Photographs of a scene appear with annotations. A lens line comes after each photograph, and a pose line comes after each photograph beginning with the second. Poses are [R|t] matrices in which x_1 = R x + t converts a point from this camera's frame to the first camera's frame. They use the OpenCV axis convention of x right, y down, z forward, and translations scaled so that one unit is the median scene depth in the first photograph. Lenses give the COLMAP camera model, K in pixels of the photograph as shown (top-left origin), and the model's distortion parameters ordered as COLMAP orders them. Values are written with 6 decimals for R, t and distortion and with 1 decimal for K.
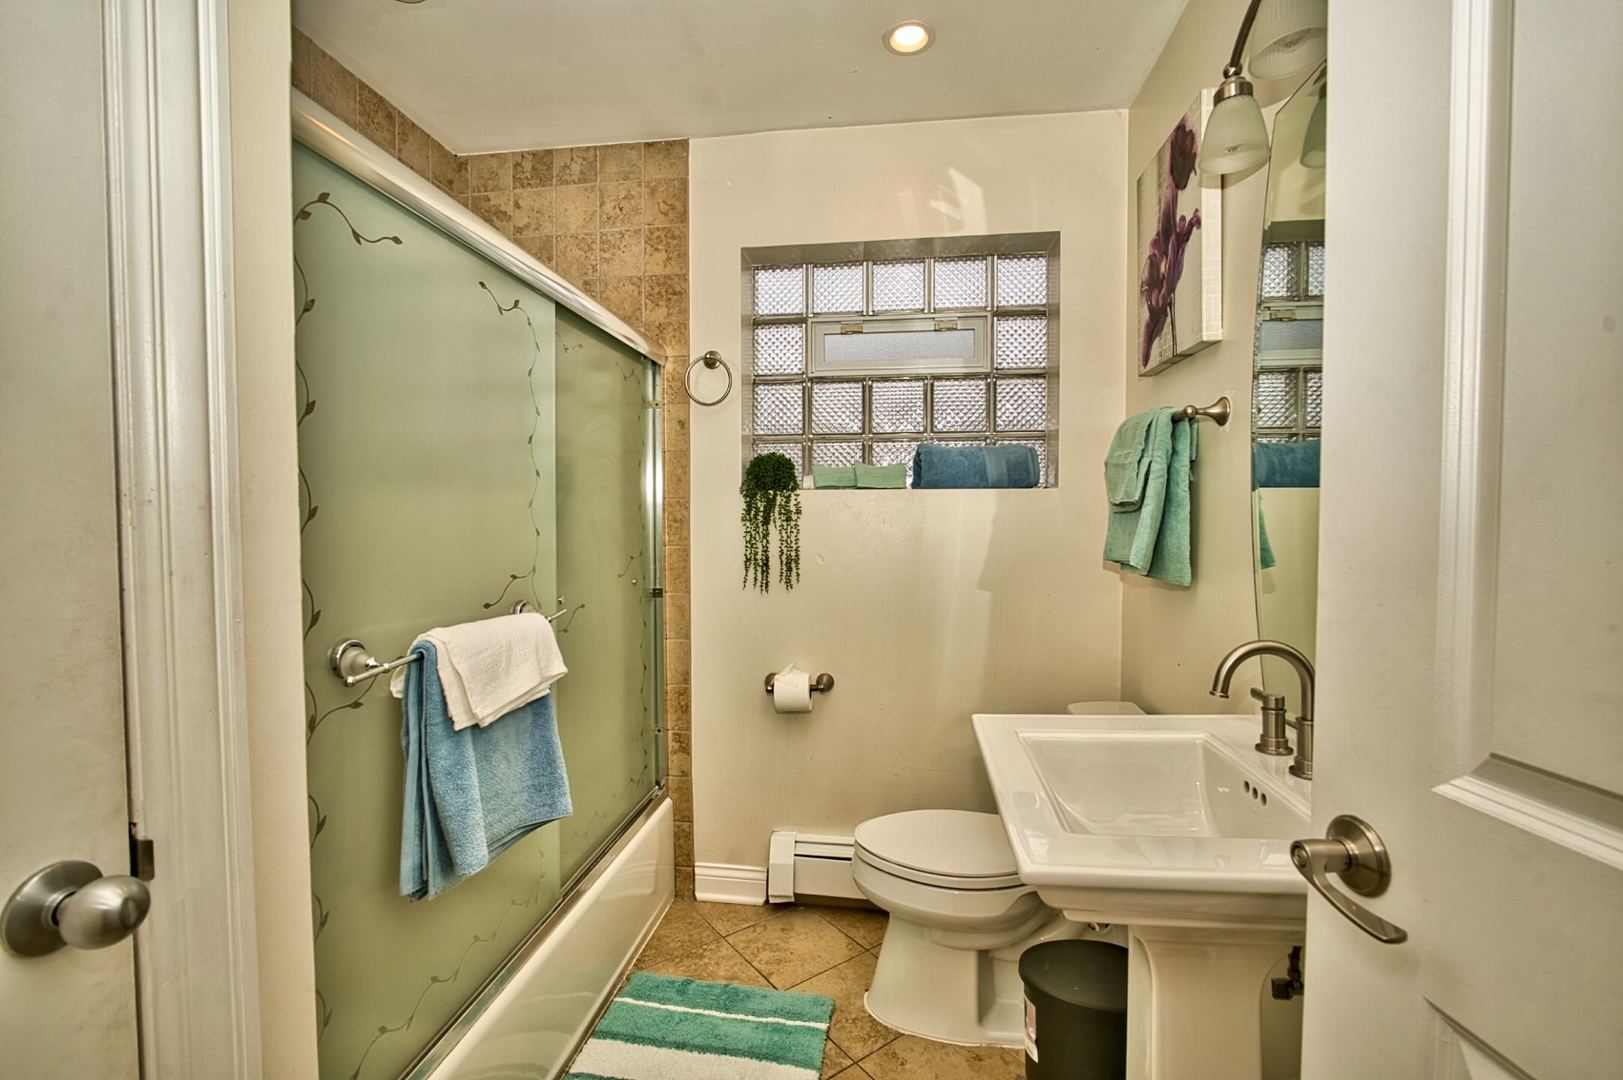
lens RADIAL K [[705.0, 0, 810.9], [0, 705.0, 537.3], [0, 0, 1]] dist [-0.023628, 0.006505]
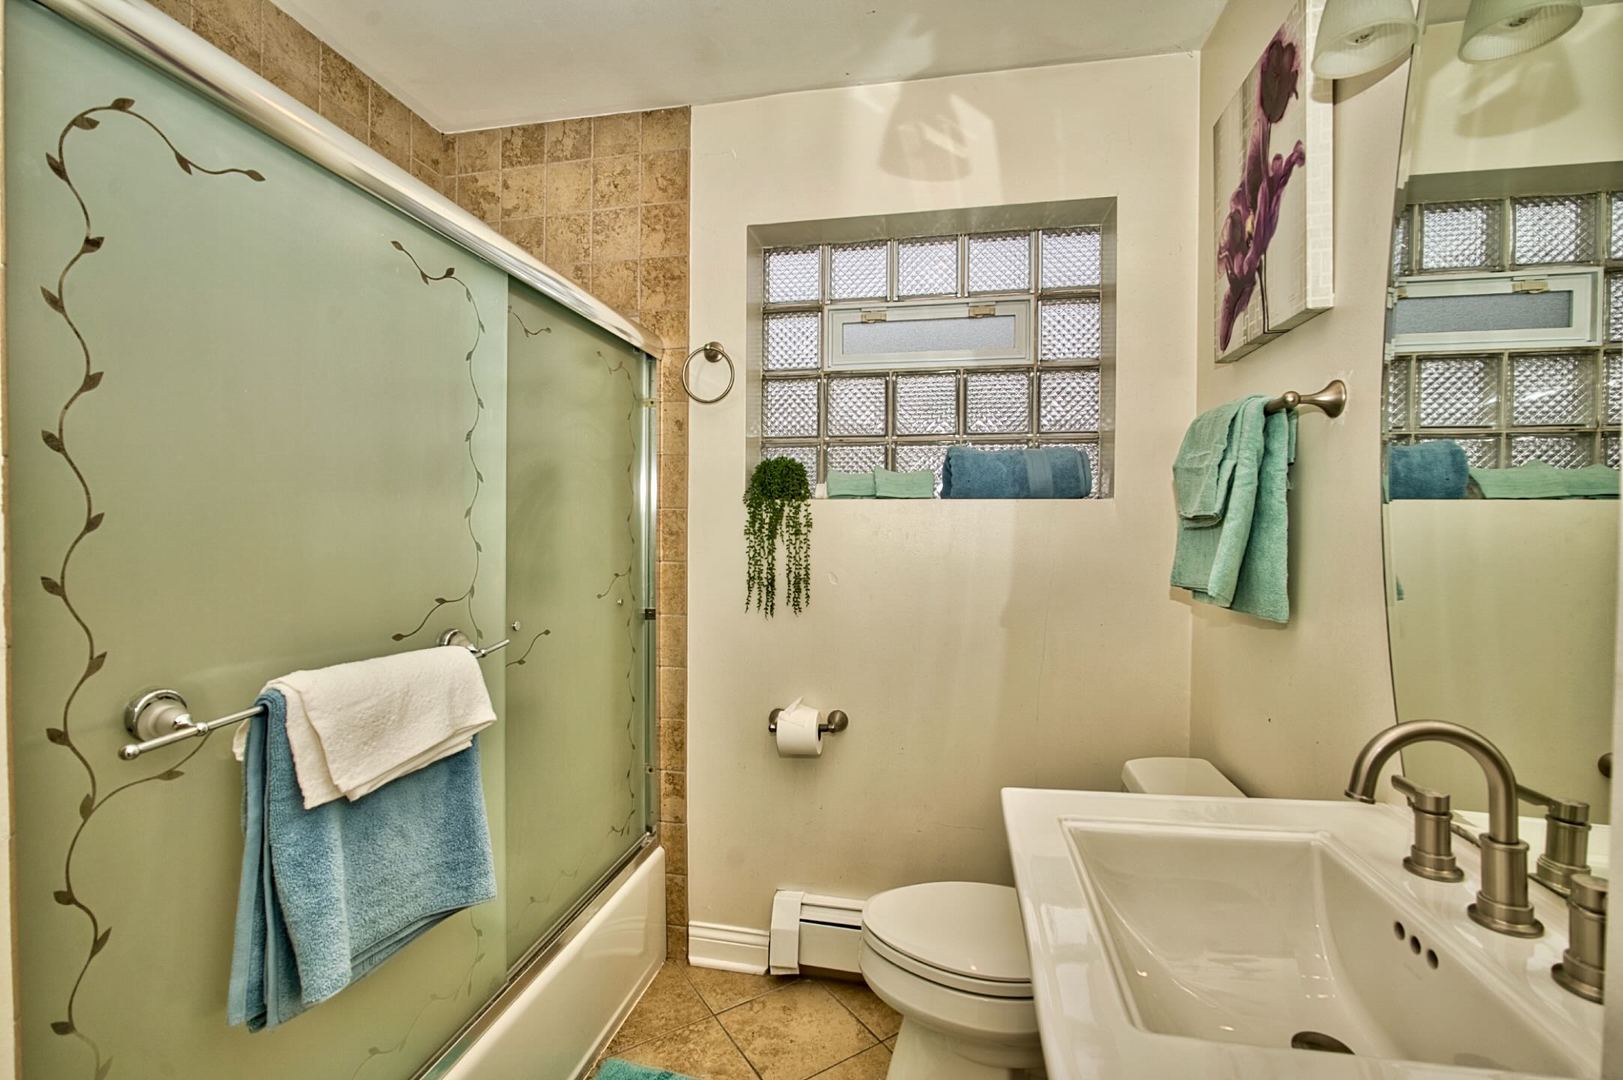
lens RADIAL K [[705.0, 0, 810.5], [0, 705.0, 538.9], [0, 0, 1]] dist [-0.023628, 0.006505]
pose [[0.997884, 0.008988, -0.064398, 0.046562], [-0.009903, 0.999854, -0.013903, -0.006846], [0.064263, 0.014511, 0.997827, 0.147883]]
